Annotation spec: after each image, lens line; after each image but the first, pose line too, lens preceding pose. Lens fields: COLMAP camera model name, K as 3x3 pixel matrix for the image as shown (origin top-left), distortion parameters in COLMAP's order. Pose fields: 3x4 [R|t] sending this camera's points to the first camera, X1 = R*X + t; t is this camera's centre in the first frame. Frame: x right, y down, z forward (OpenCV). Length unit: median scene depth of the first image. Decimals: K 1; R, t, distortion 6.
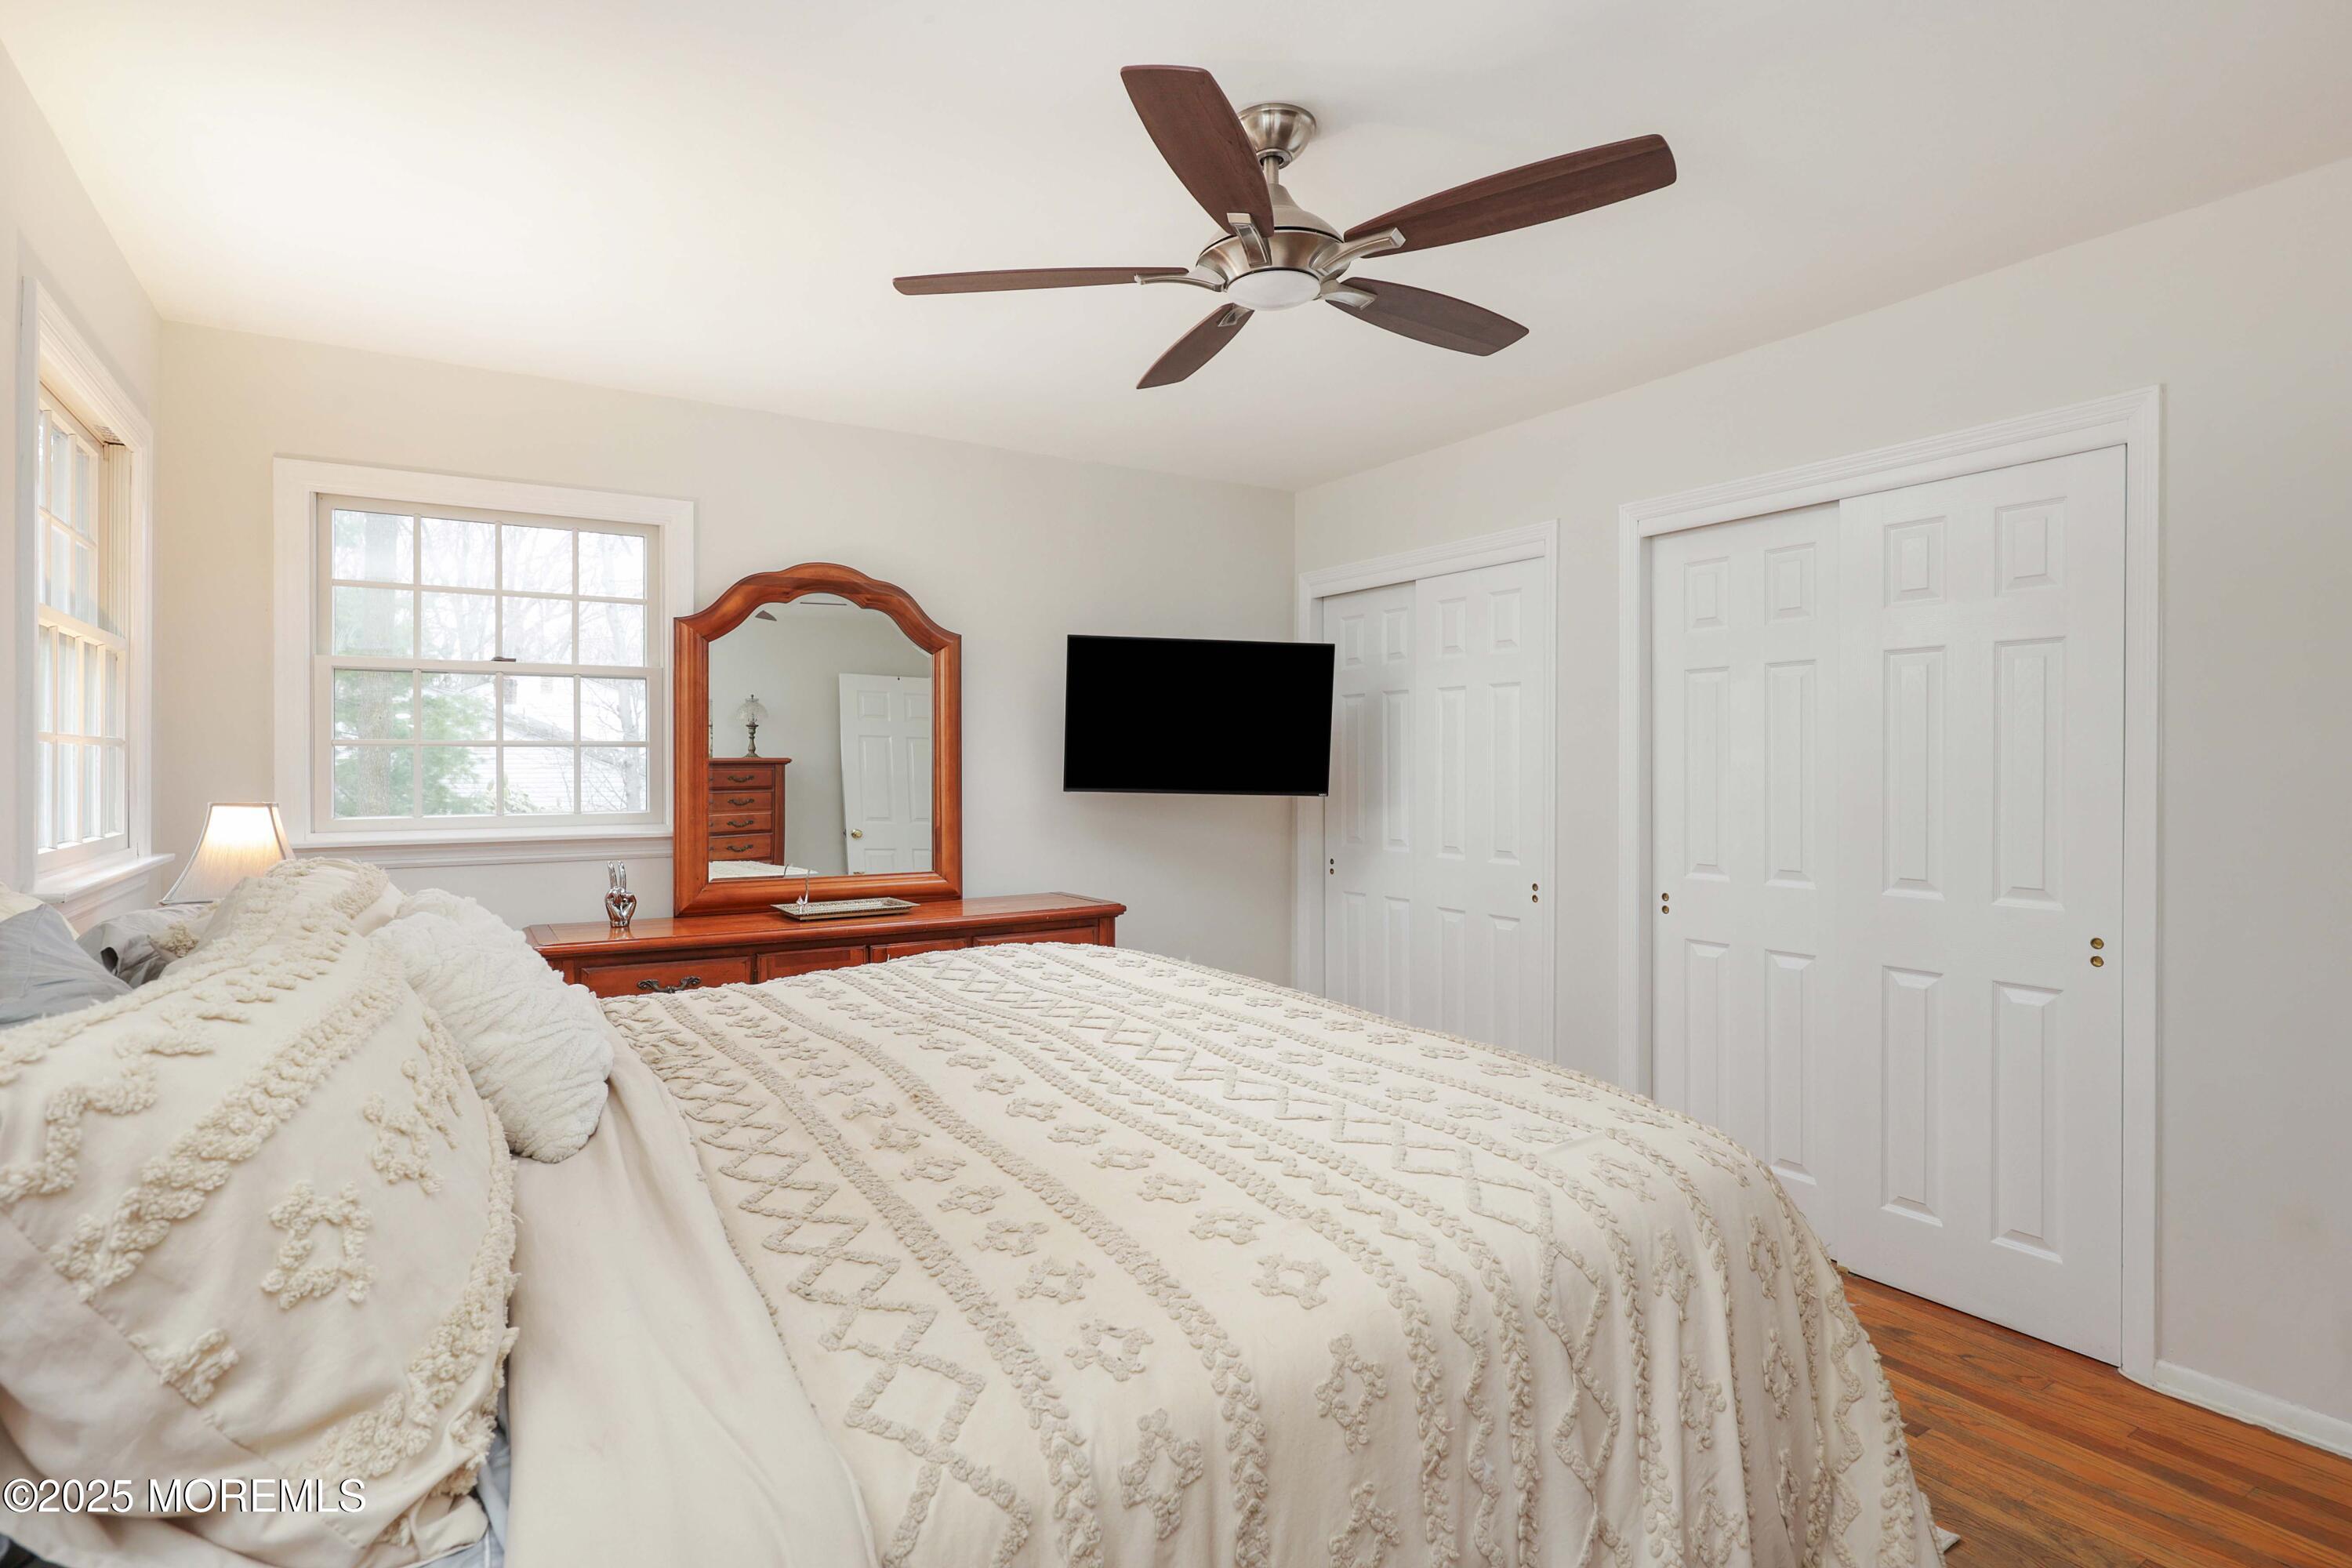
lens RADIAL K [[1209.7, 0, 1165.2], [0, 1209.7, 778.7], [0, 0, 1]] dist [0.002507, 0.000396]
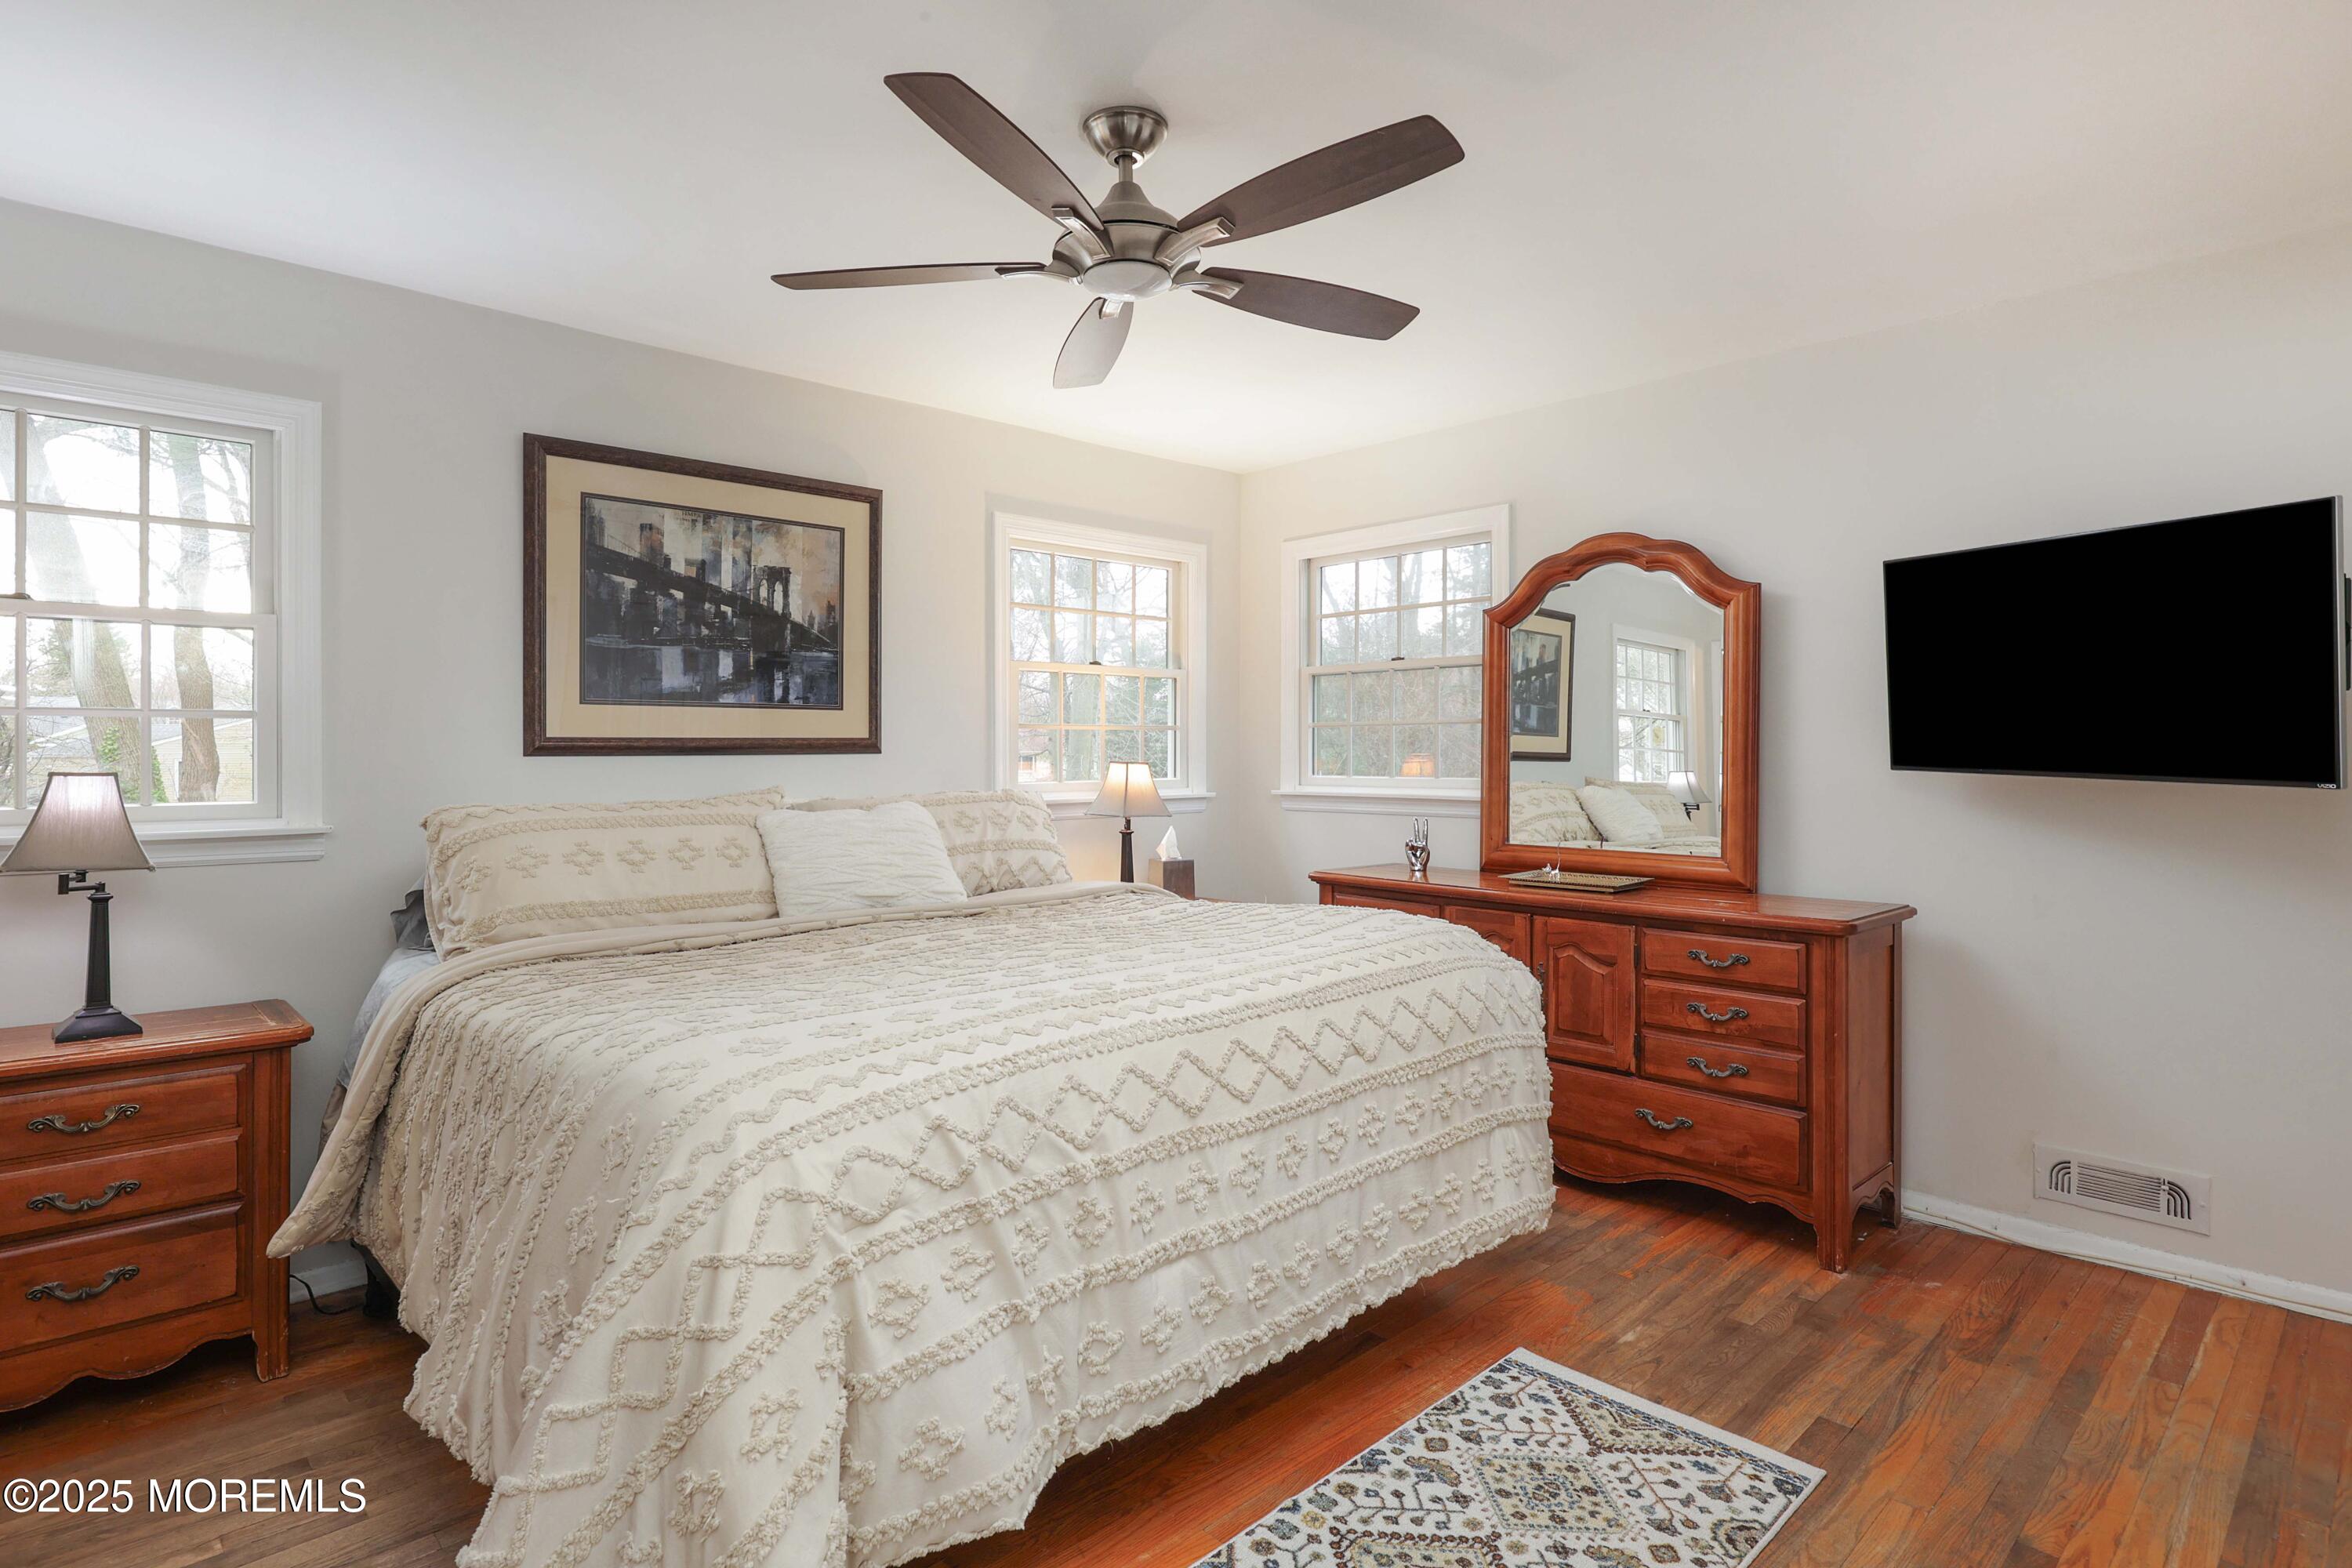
lens RADIAL K [[1209.7, 0, 1164.7], [0, 1209.7, 762.3], [0, 0, 1]] dist [0.002507, 0.000396]
pose [[0.210275, 0.010506, -0.977586, 0.637373], [-0.008824, 0.999922, 0.008848, 0.004011], [0.977602, 0.006766, 0.210351, 0.458273]]
